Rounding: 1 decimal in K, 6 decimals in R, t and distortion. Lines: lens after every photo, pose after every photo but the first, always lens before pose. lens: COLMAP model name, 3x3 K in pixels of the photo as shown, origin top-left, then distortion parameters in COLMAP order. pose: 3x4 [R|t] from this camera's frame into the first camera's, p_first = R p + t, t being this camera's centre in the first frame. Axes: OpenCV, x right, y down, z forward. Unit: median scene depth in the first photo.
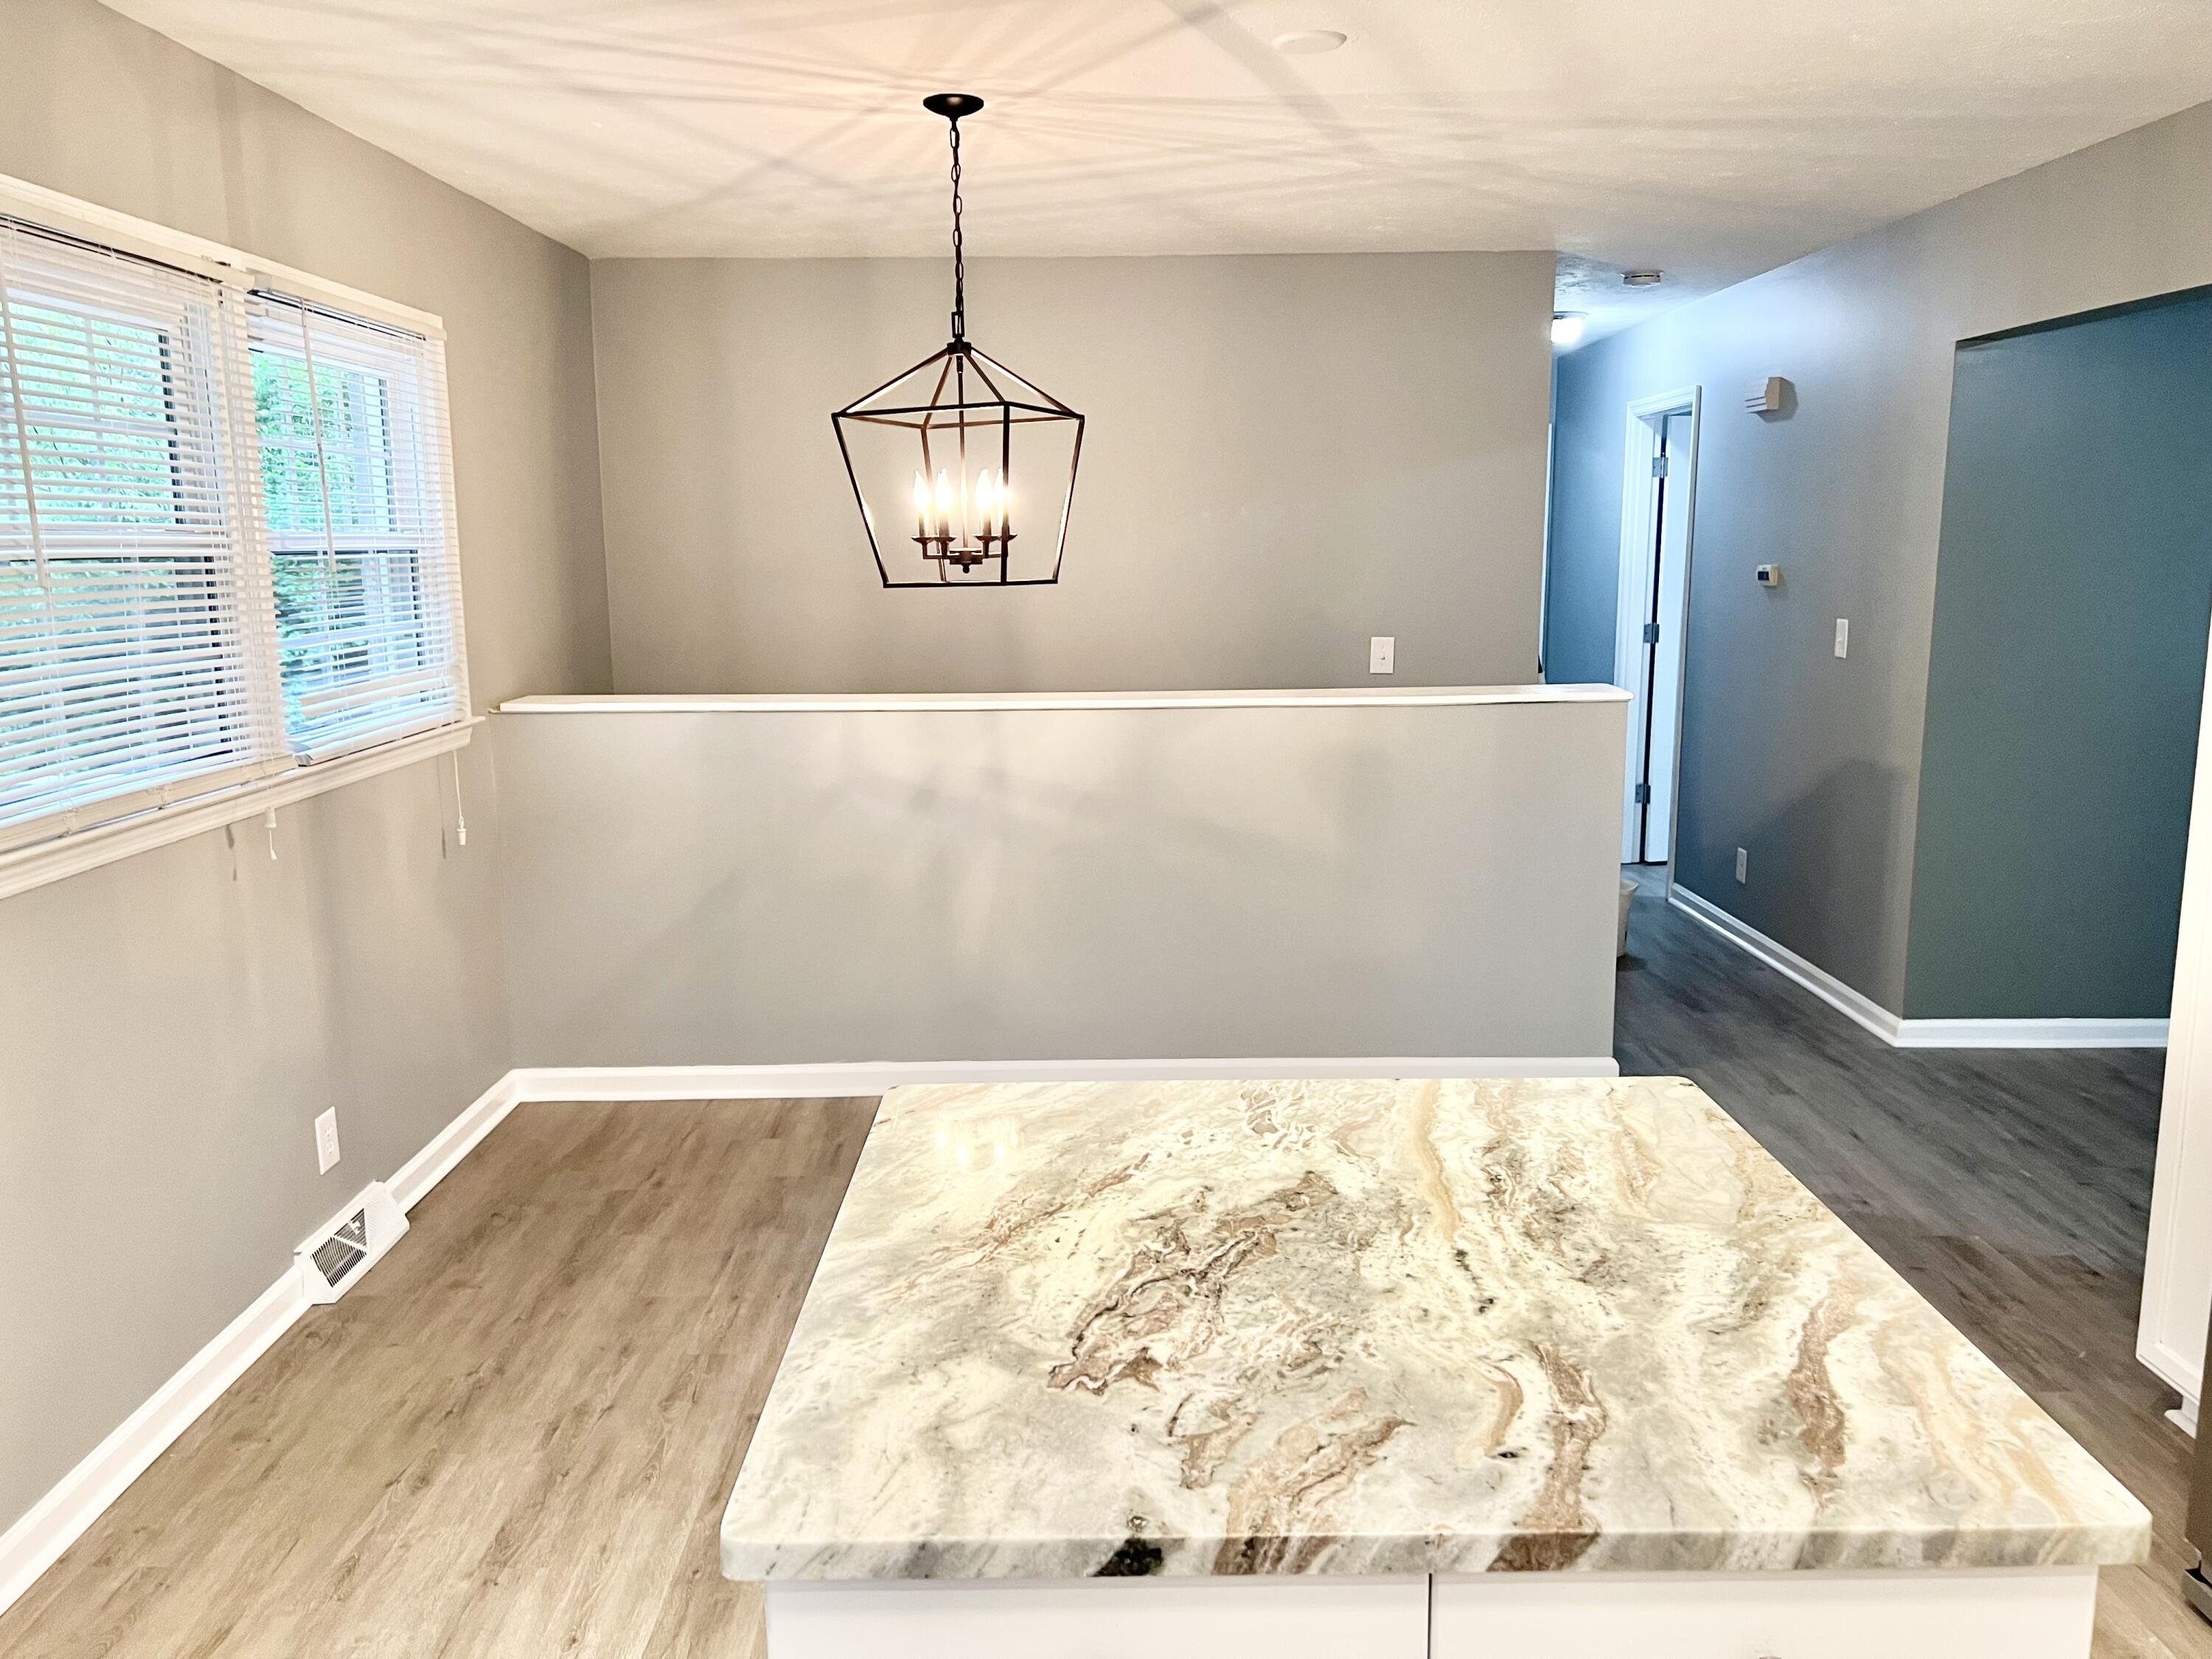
lens RADIAL K [[1656.9, 0, 1103.7], [0, 1656.9, 826.5], [0, 0, 1]] dist [0.068792, -0.085185]
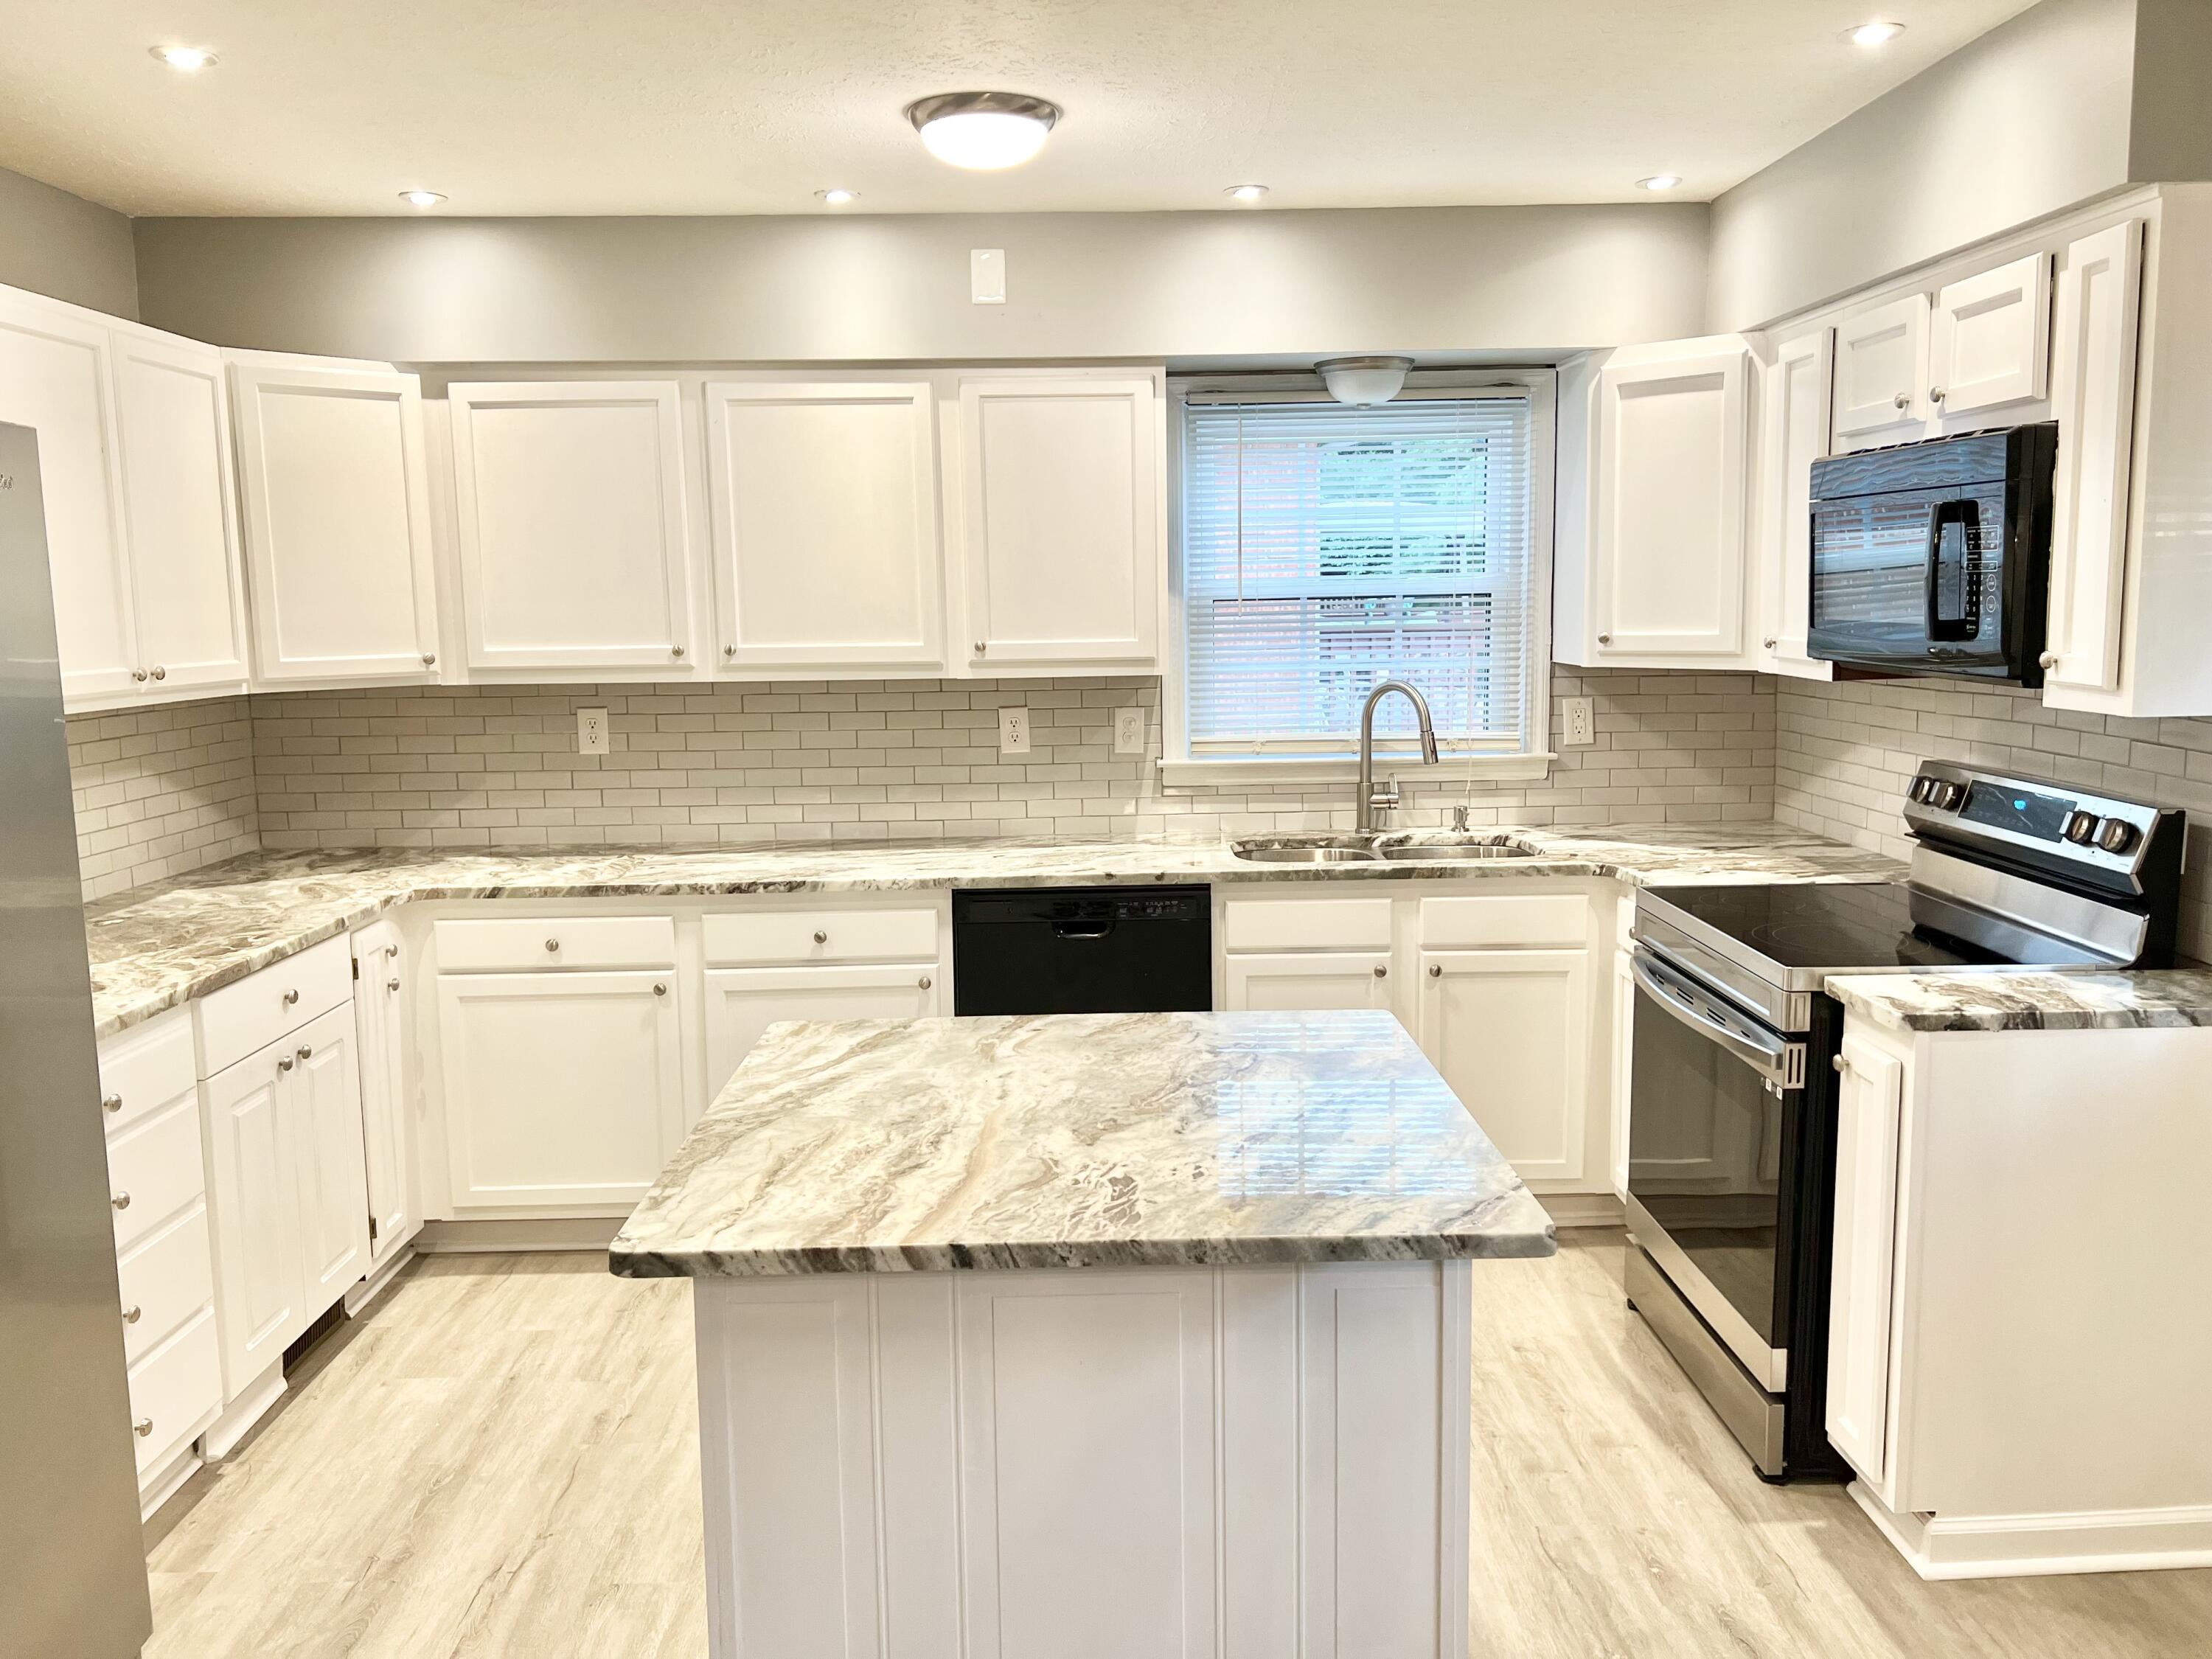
lens RADIAL K [[1656.9, 0, 1109.5], [0, 1656.9, 809.8], [0, 0, 1]] dist [0.068792, -0.085185]
pose [[-0.999504, 0.028462, -0.013467, 0.133130], [0.023099, 0.953446, 0.300677, -0.396610], [0.021398, 0.300216, -0.953631, 2.254371]]
